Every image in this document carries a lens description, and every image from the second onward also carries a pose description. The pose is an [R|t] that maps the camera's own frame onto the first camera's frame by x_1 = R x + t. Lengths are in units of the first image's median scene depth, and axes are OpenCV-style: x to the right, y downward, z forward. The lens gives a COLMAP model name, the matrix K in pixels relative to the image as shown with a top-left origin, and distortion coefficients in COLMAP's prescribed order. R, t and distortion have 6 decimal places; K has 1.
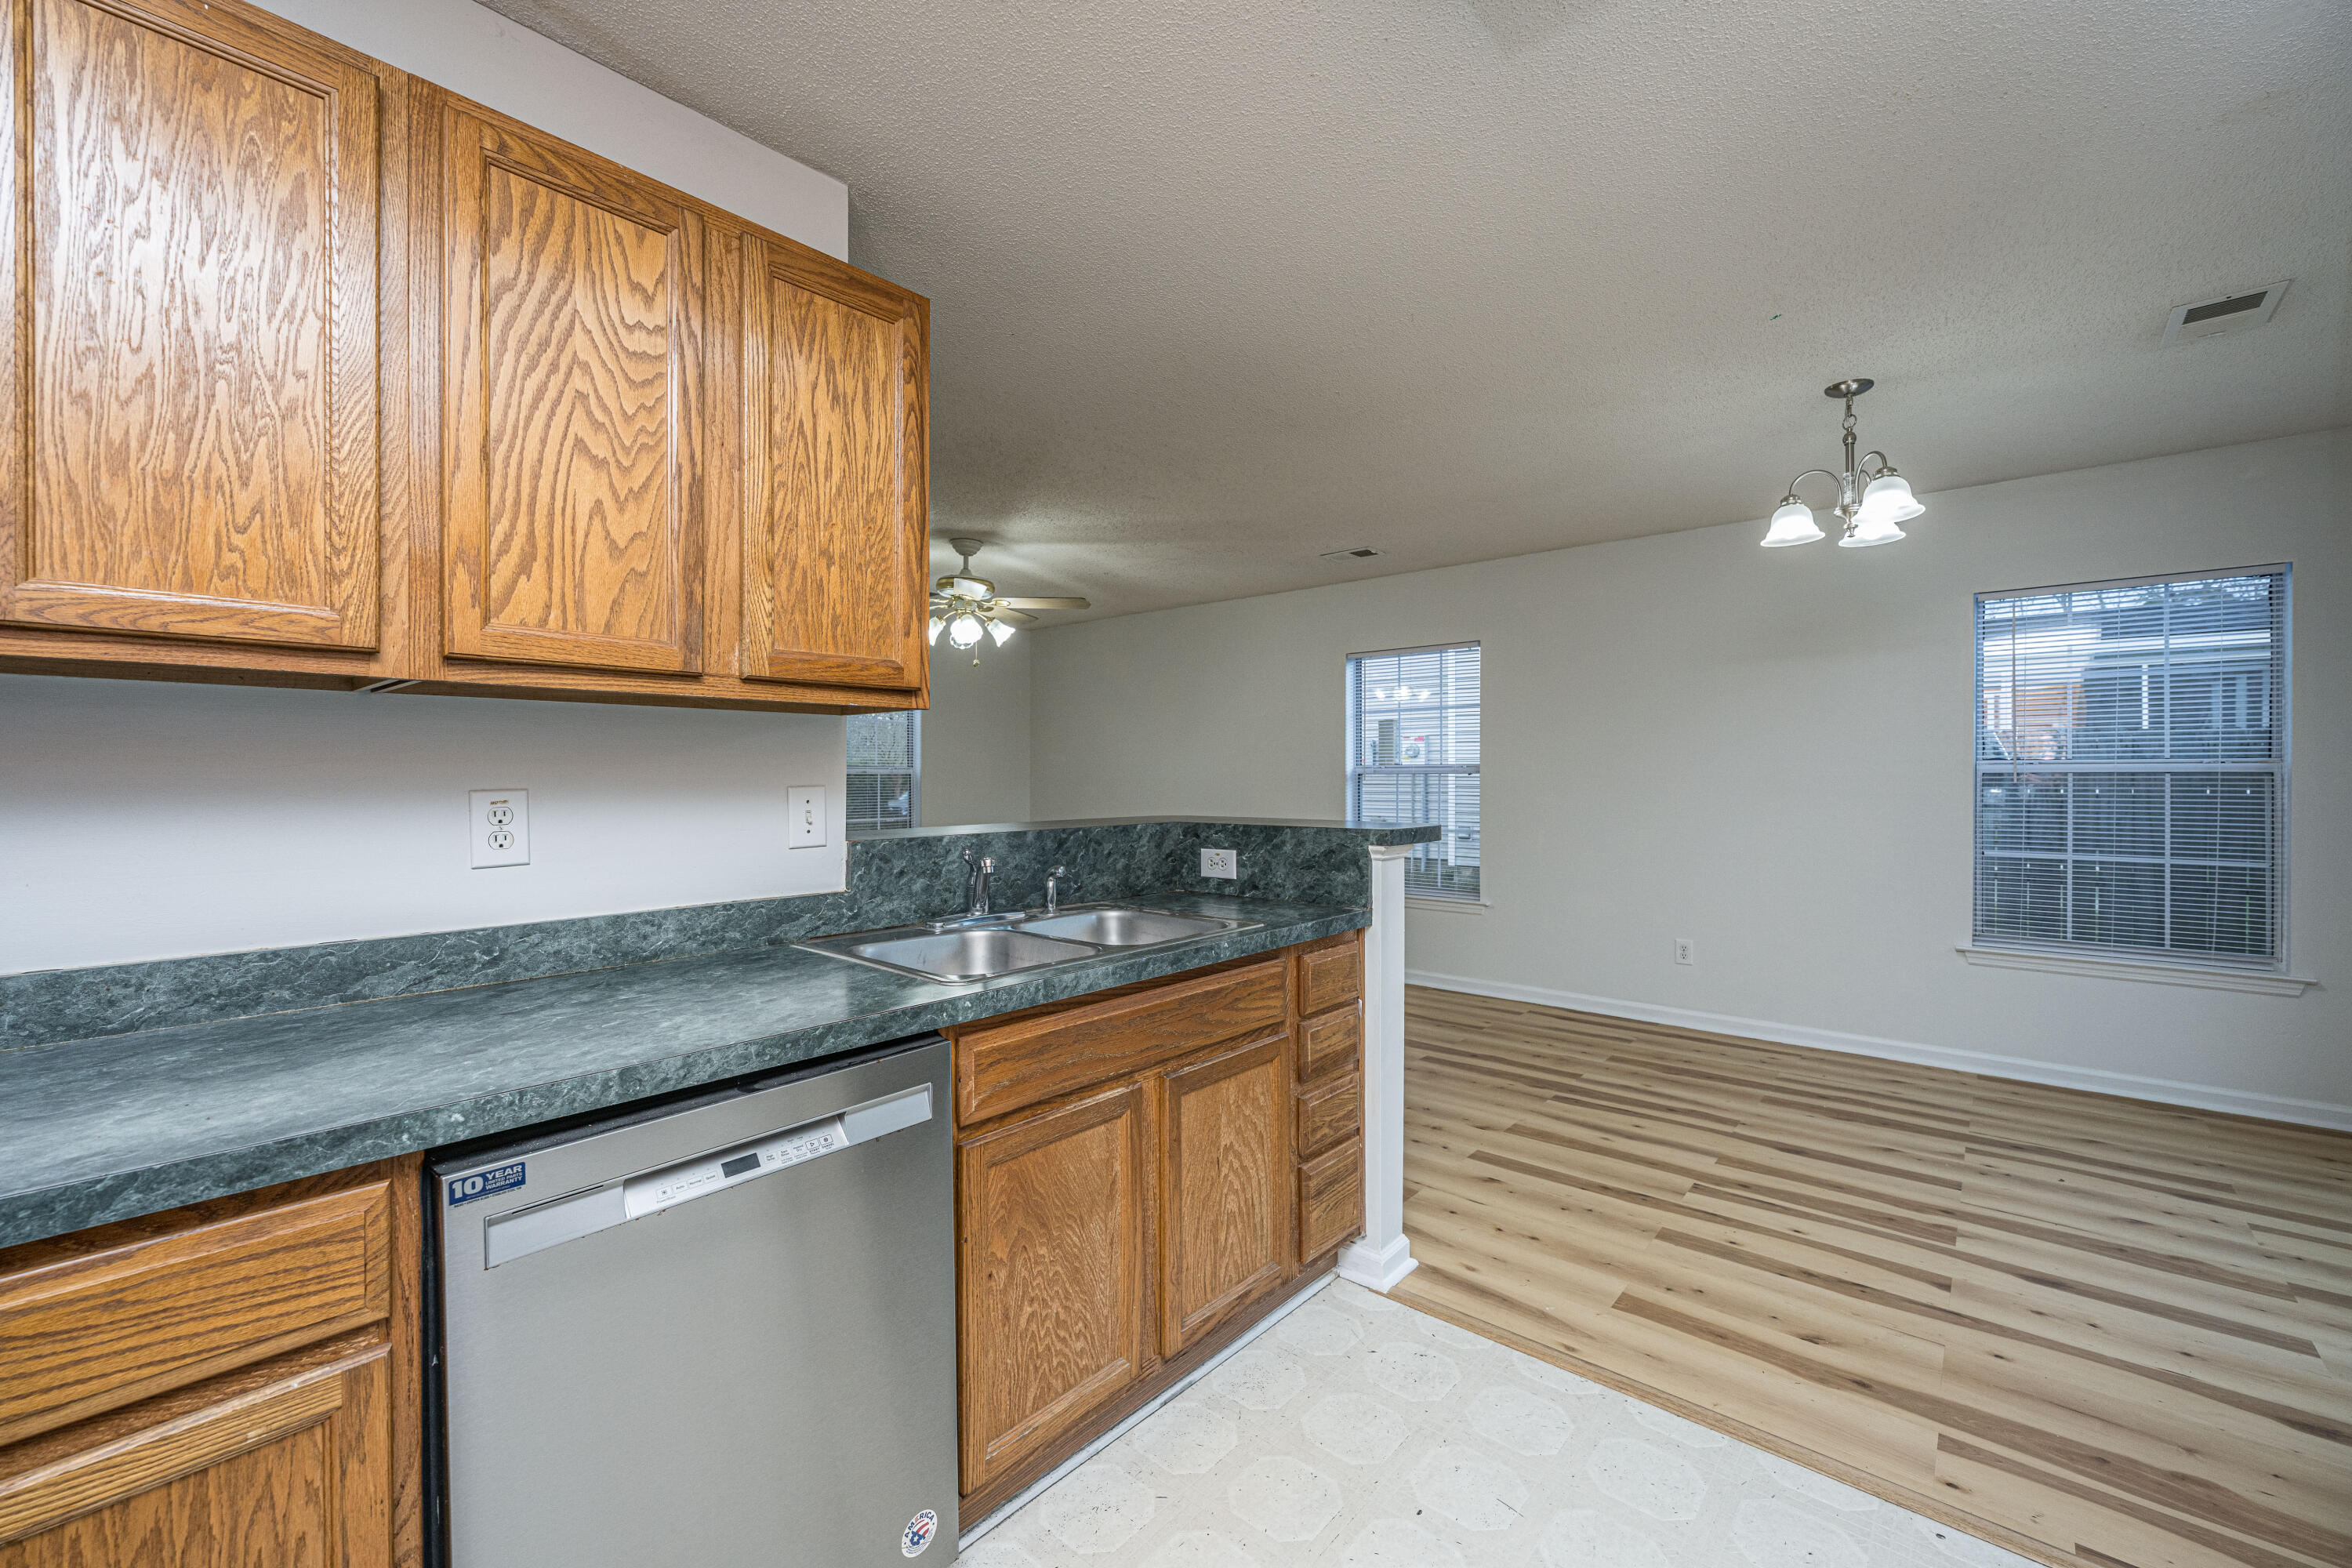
lens RADIAL K [[940.5, 0, 1254.4], [0, 940.5, 778.8], [0, 0, 1]] dist [-0.002354, 0.000037]
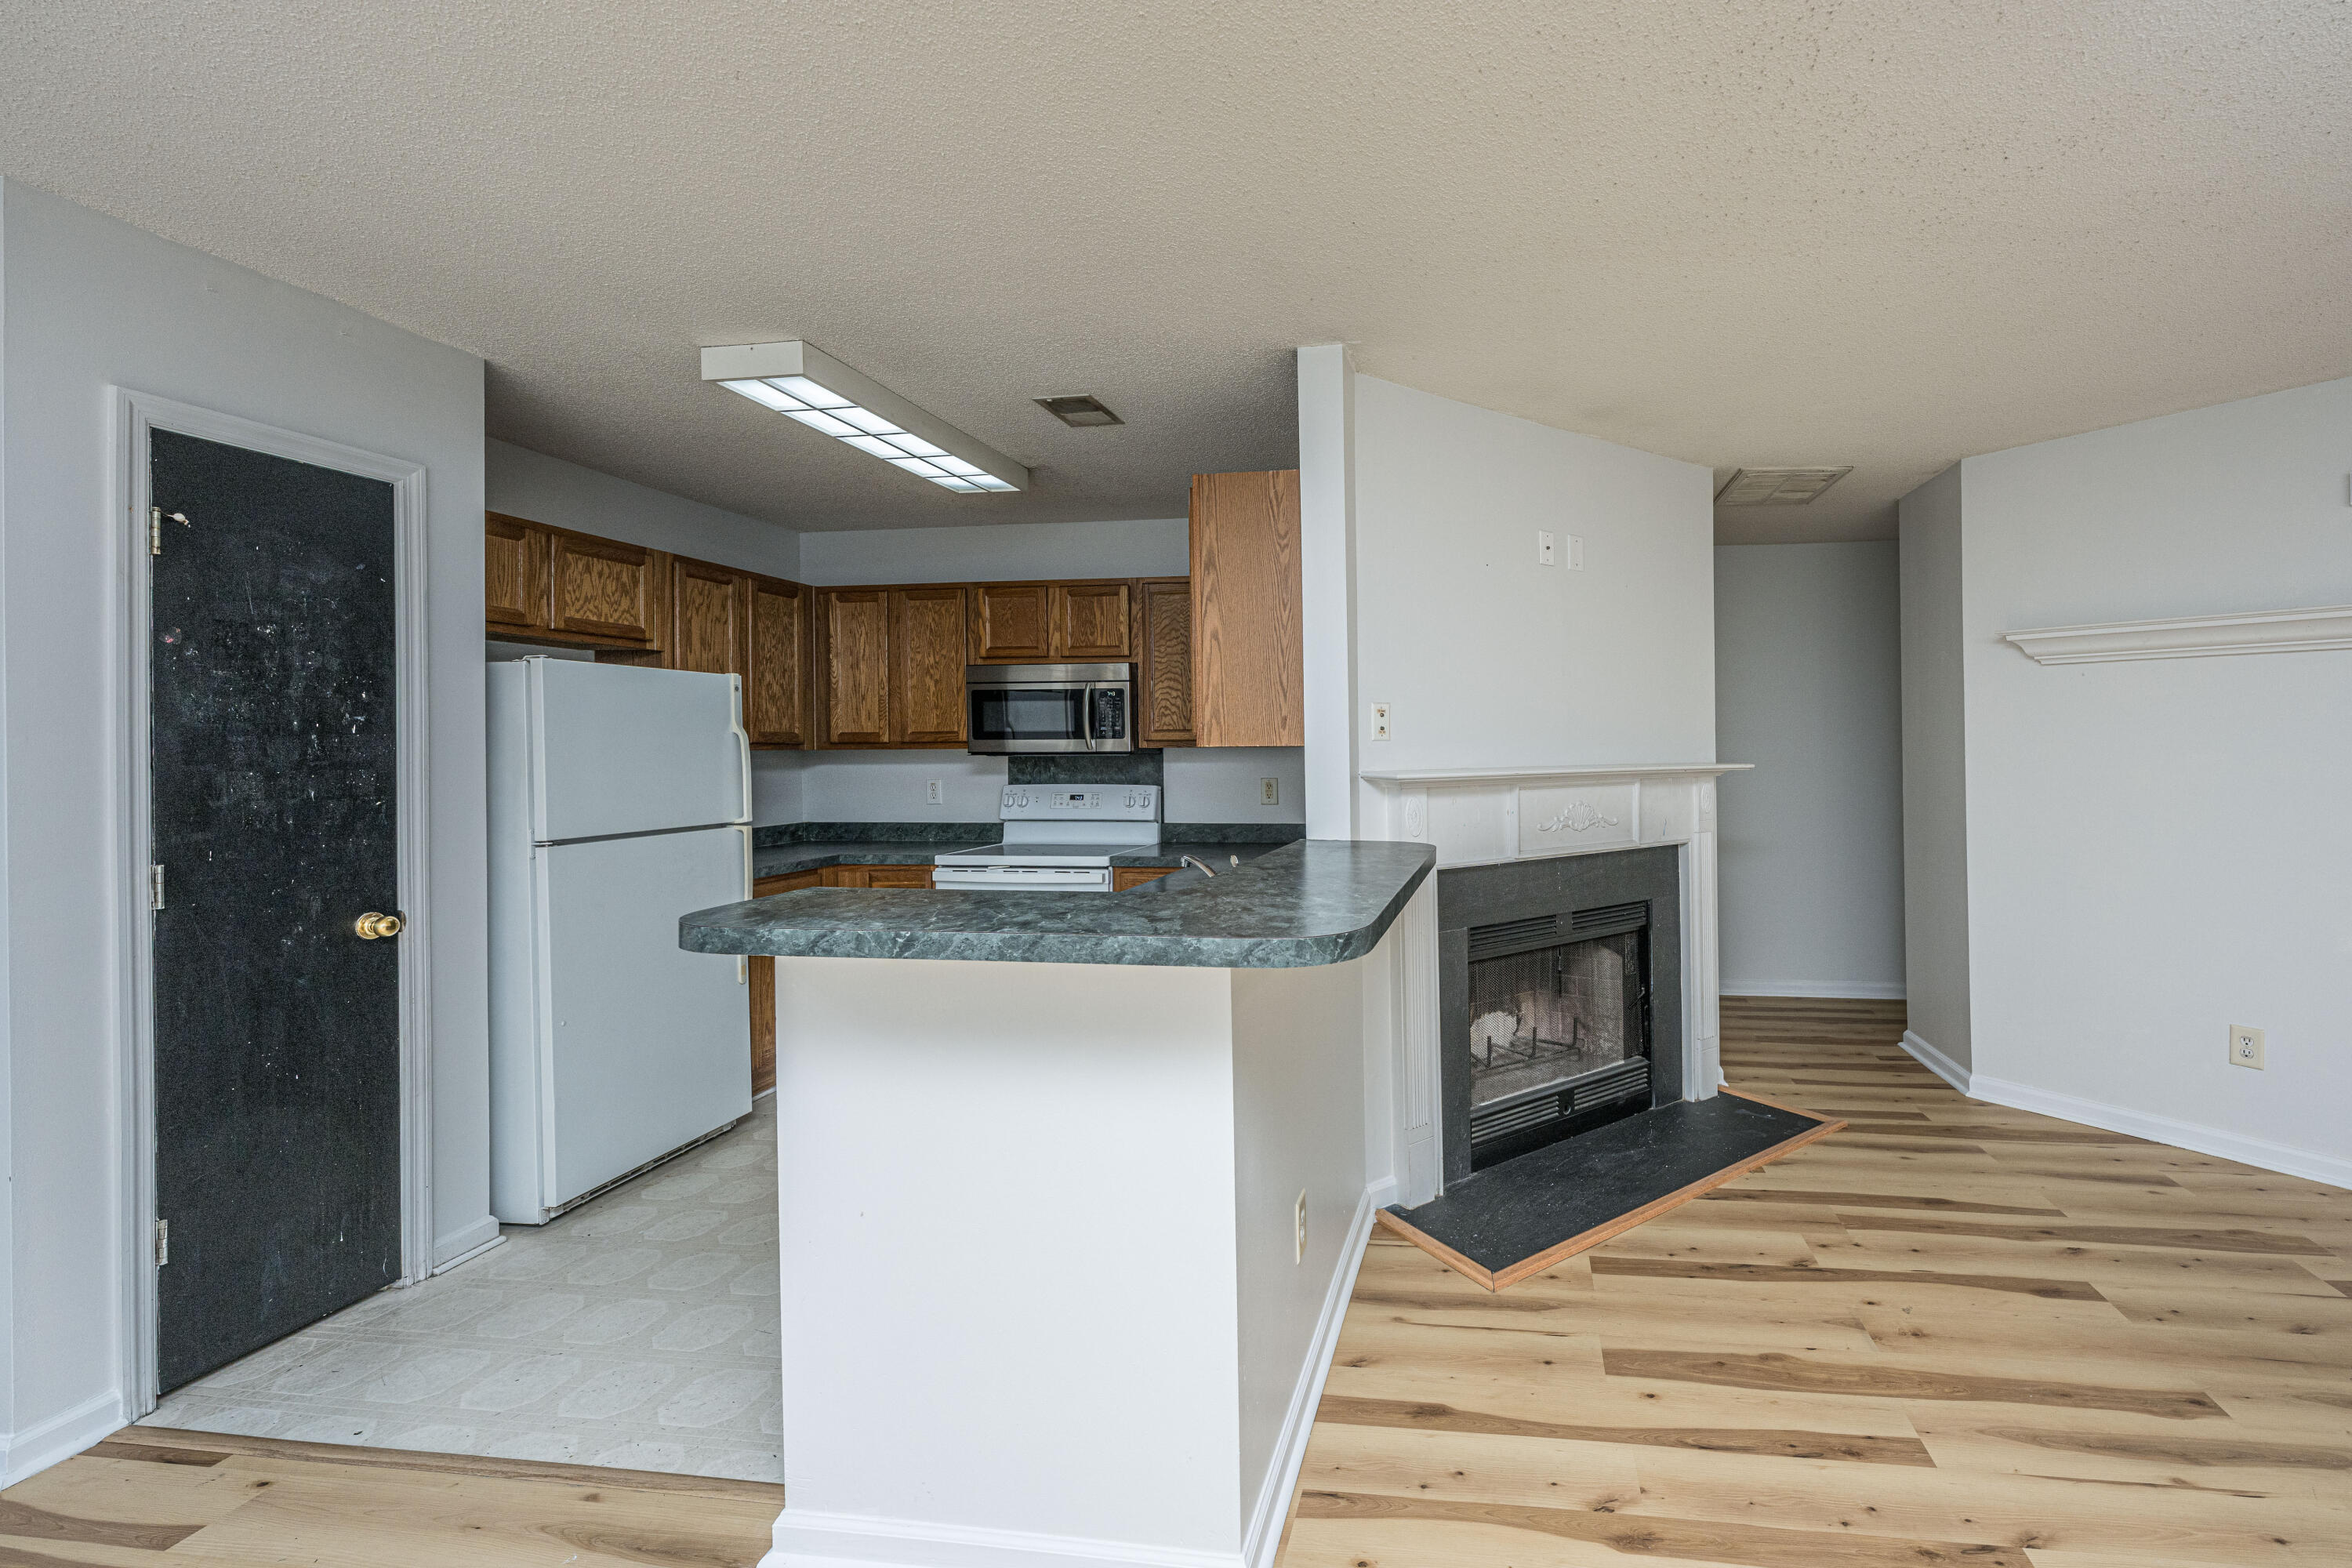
lens RADIAL K [[961.0, 0, 1380.3], [0, 961.0, 751.7], [0, 0, 1]] dist [0.000403, 0.000450]
pose [[-0.858985, 0.010066, -0.511903, 0.117797], [0.007212, 0.999945, 0.007561, -0.048540], [0.511951, 0.002803, -0.859010, 1.534387]]
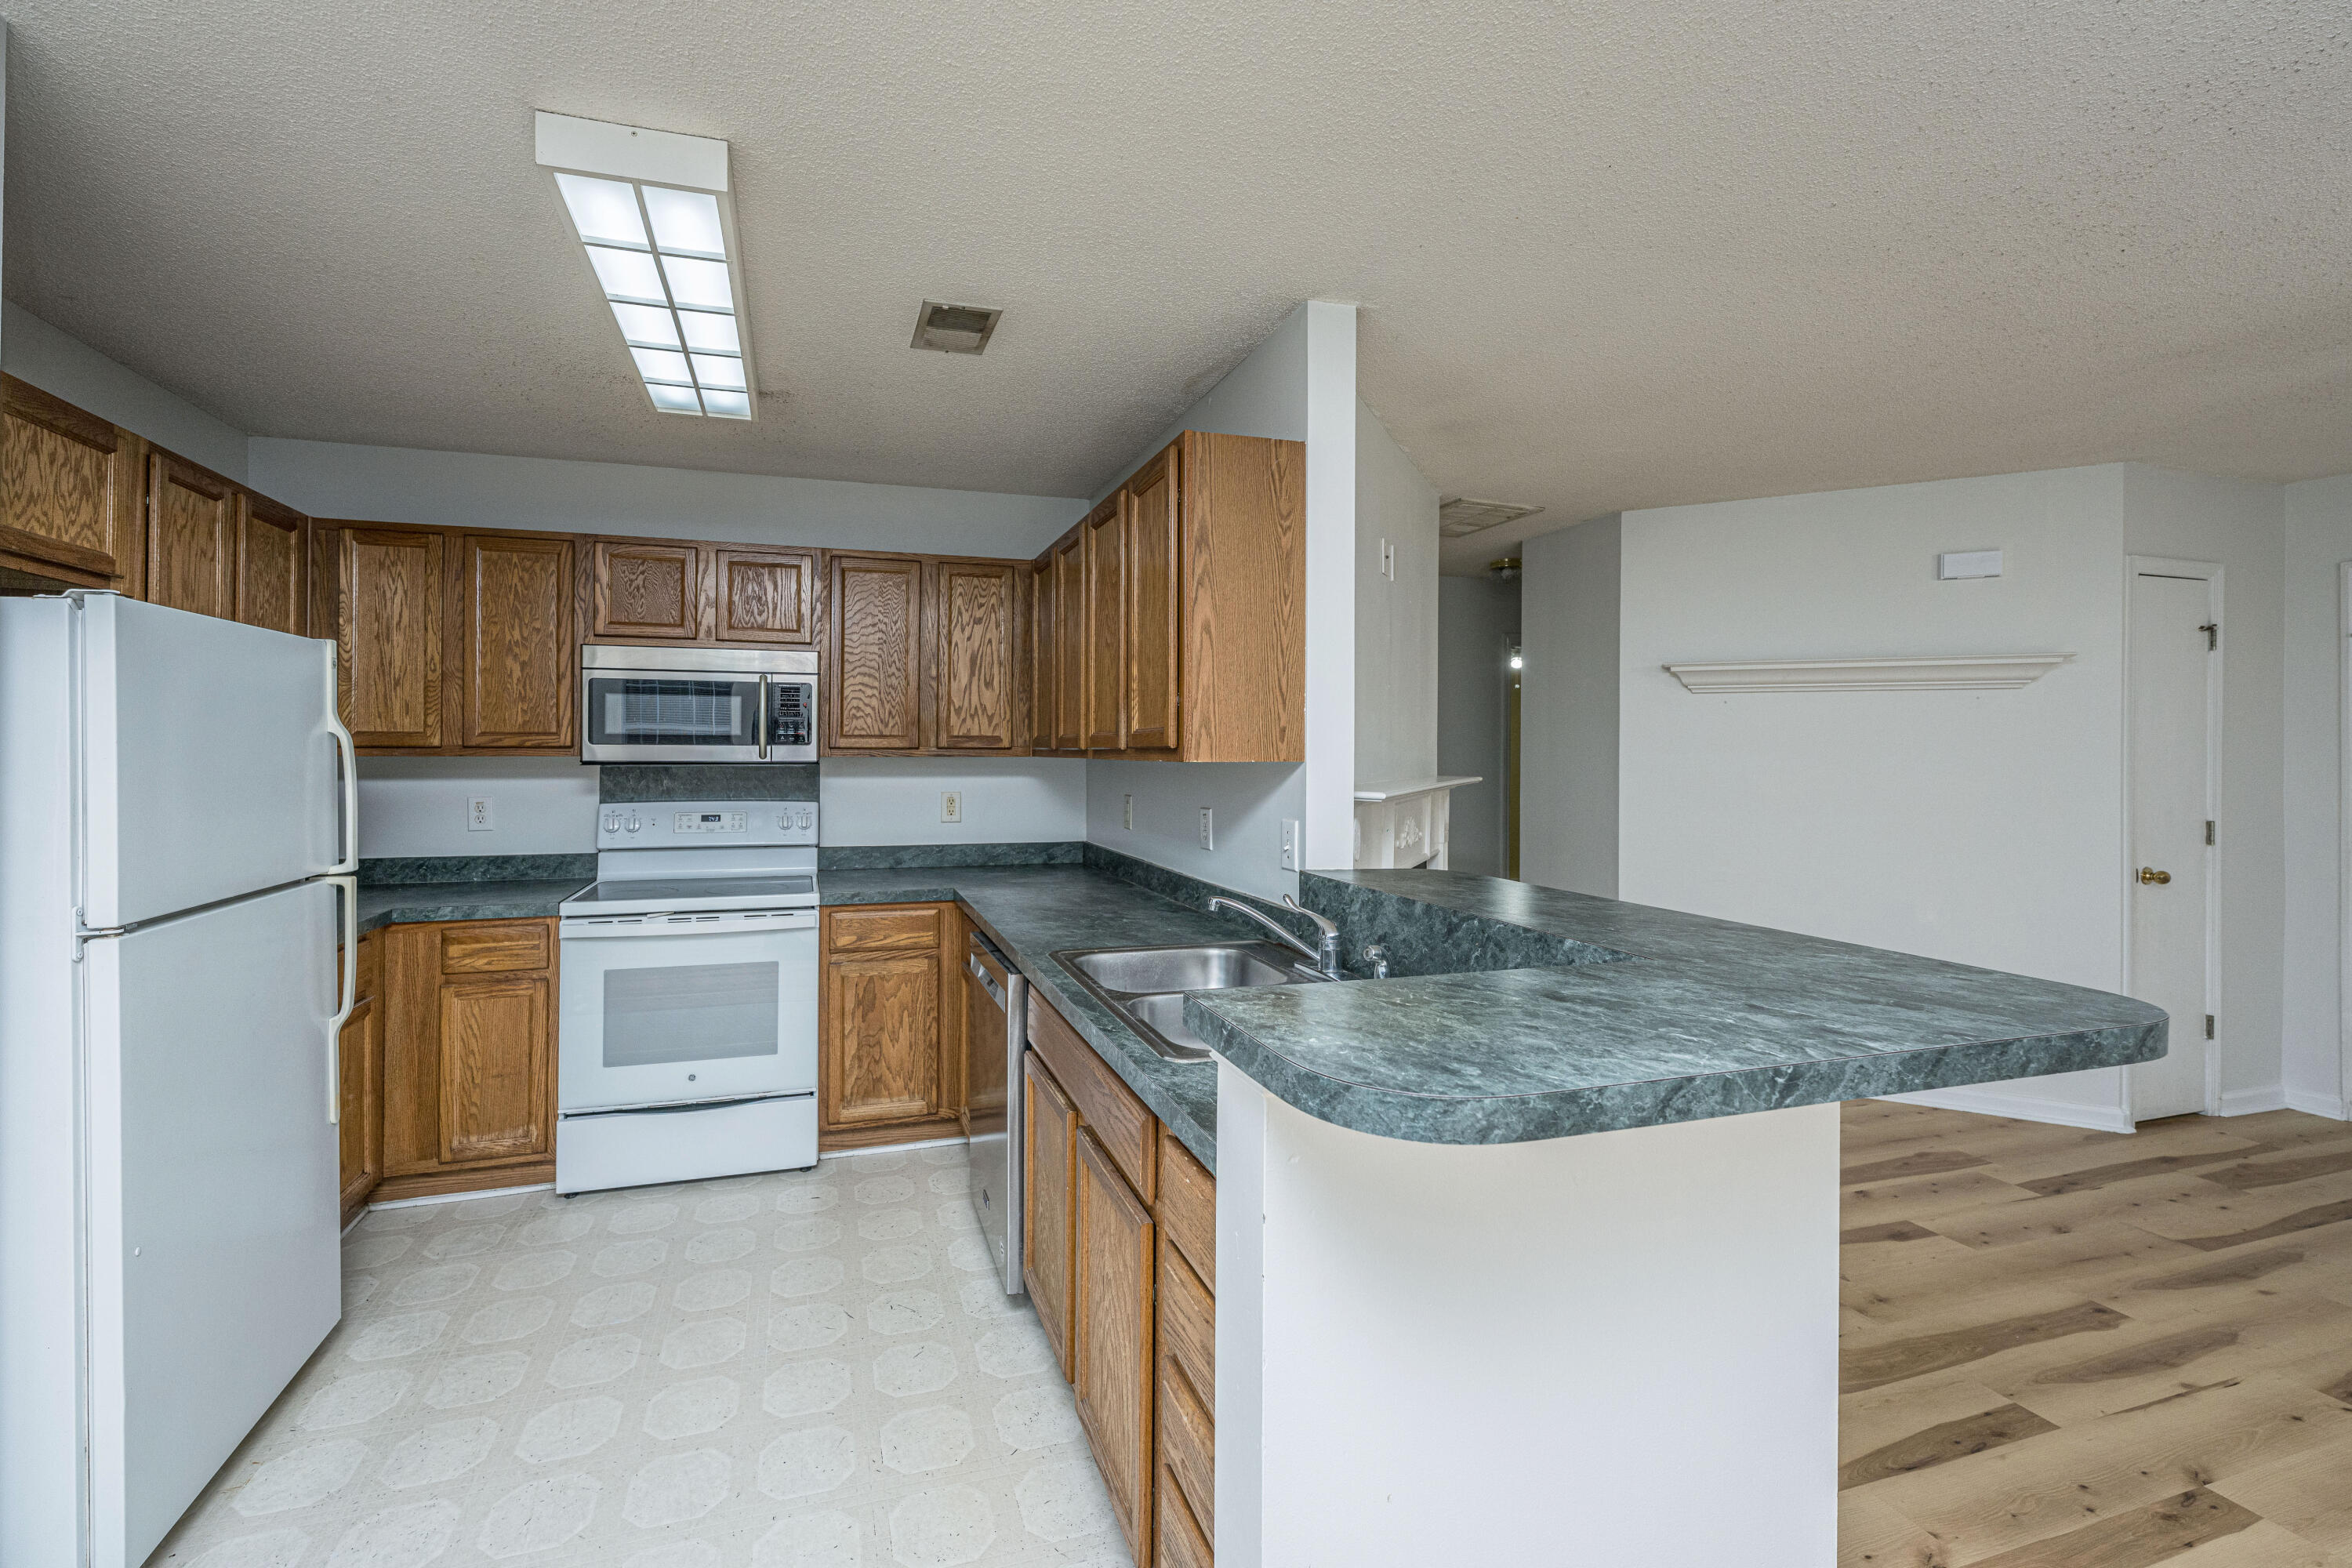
lens RADIAL K [[940.5, 0, 1060.0], [0, 940.5, 748.6], [0, 0, 1]] dist [-0.002354, 0.000037]
pose [[-0.594462, -0.000607, -0.804124, 0.459956], [-0.003353, 0.999993, 0.001724, -0.059296], [0.804117, 0.003721, -0.594460, 0.994499]]
